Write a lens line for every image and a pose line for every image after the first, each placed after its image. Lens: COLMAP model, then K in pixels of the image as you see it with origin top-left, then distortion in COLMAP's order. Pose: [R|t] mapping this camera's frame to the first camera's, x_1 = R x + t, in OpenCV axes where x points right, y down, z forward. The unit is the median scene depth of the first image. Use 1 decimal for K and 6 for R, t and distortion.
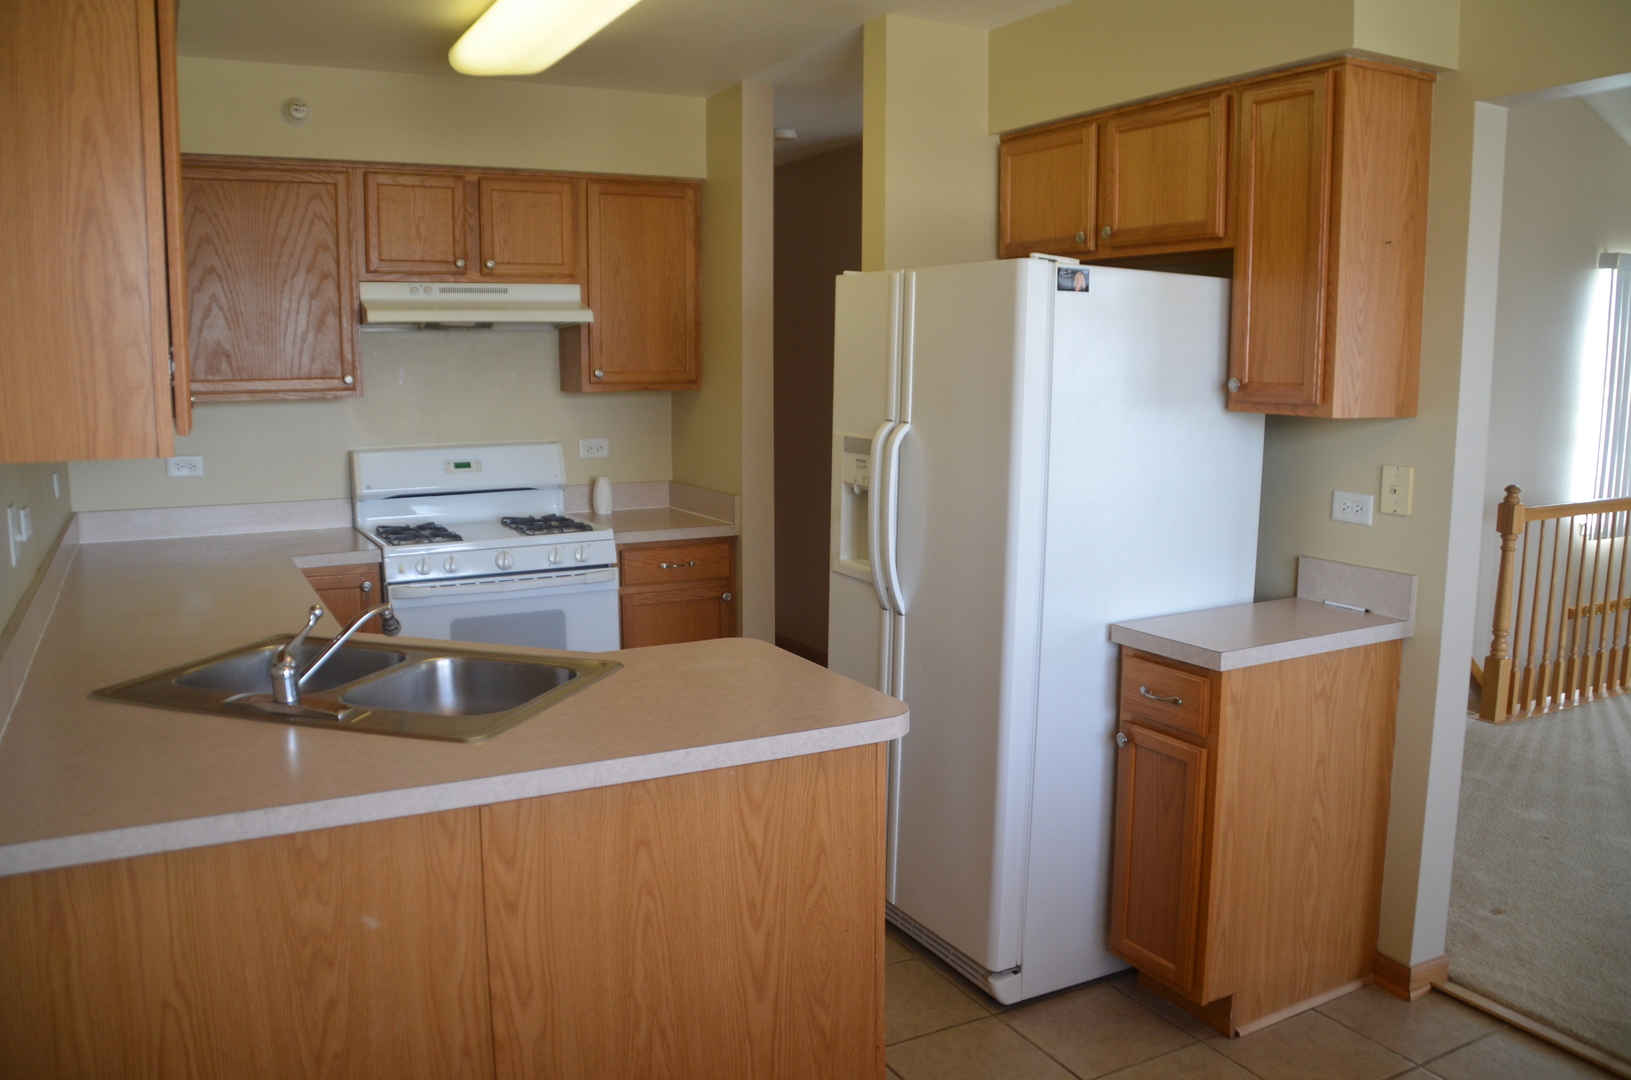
lens RADIAL K [[1259.7, 0, 815.5], [0, 1259.7, 540.0], [0, 0, 1]] dist [-0.166087, 0.115510]
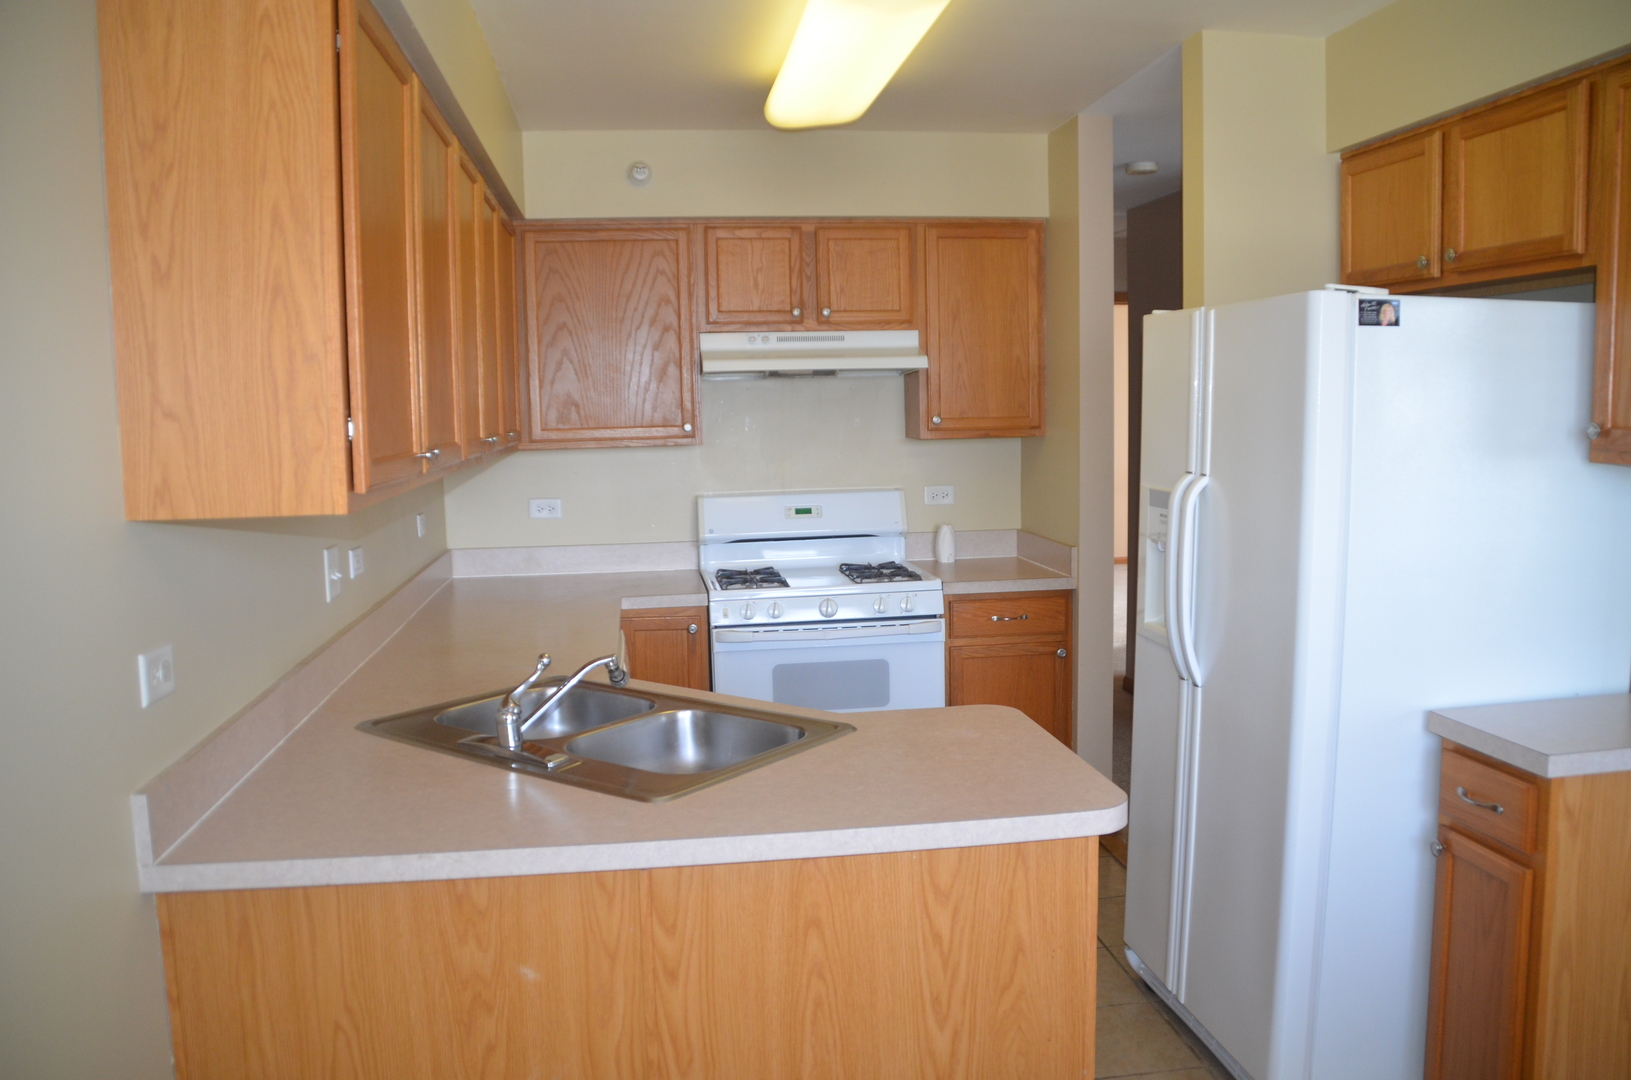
lens RADIAL K [[1259.7, 0, 815.5], [0, 1259.7, 540.0], [0, 0, 1]] dist [-0.166087, 0.115510]
pose [[0.940470, 0.017633, -0.339420, 0.116052], [-0.028496, 0.999228, -0.027046, -0.014687], [0.338681, 0.035108, 0.940246, 0.065042]]
